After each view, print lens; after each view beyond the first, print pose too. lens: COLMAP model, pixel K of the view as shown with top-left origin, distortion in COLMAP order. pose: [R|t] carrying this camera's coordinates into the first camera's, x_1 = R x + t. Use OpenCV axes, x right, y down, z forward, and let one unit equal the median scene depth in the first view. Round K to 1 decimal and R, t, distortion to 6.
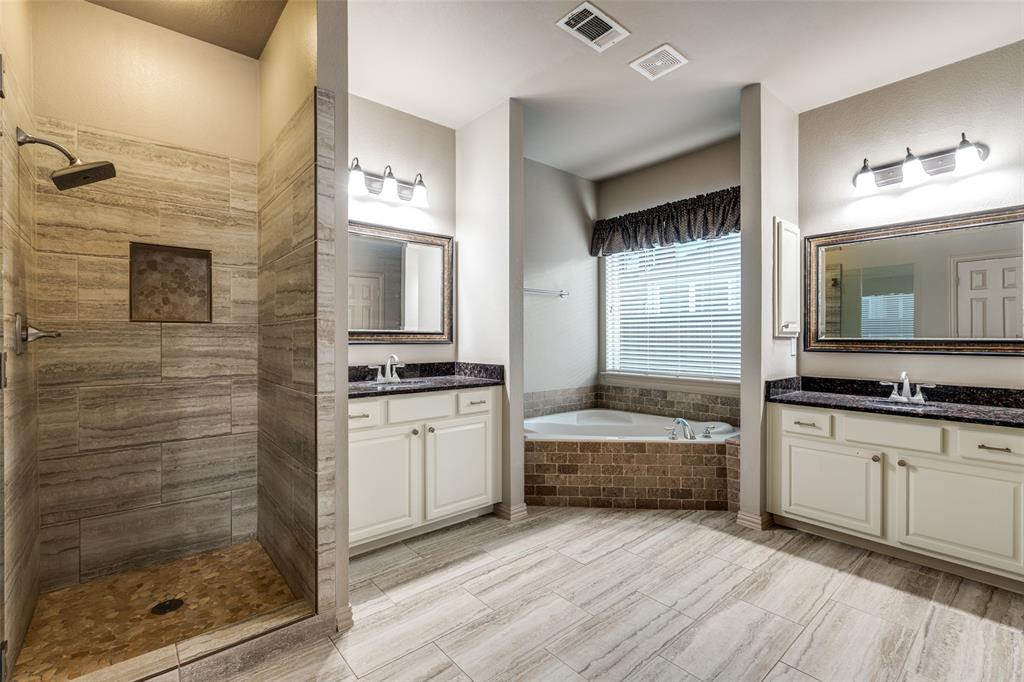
lens RADIAL K [[456.0, 0, 509.5], [0, 456.0, 336.6], [0, 0, 1]] dist [0.000610, -0.000797]
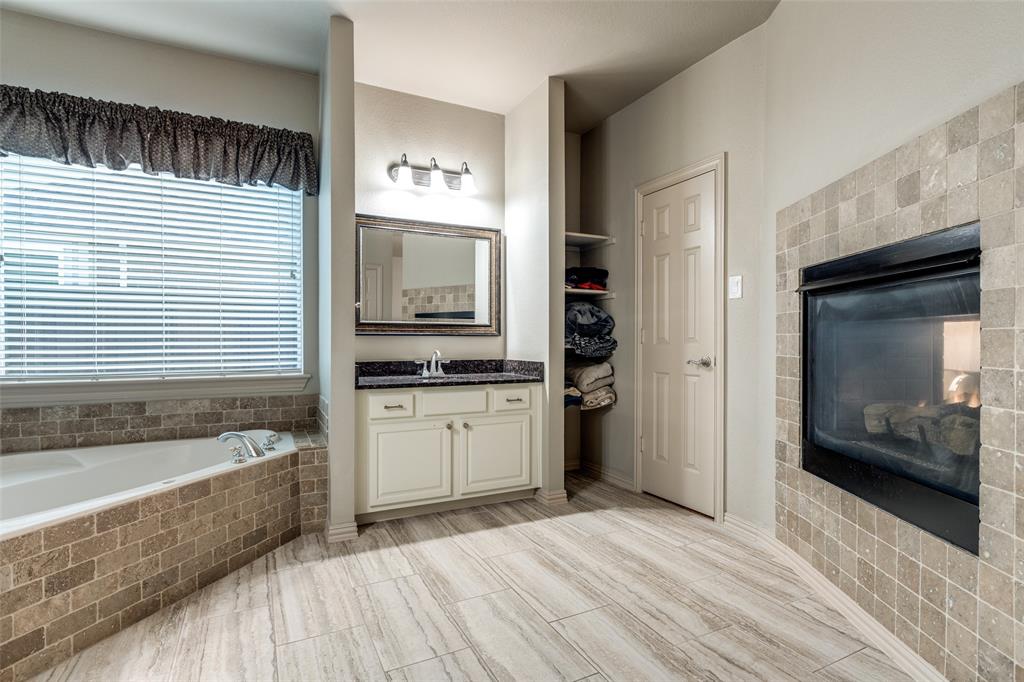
lens RADIAL K [[497.3, 0, 517.0], [0, 497.3, 339.8], [0, 0, 1]] dist [0.005441, -0.004049]
pose [[0.237309, -0.001224, 0.971433, -0.300528], [-0.000832, 0.999999, 0.001463, 0.045972], [-0.971434, -0.001155, 0.237308, 0.479816]]
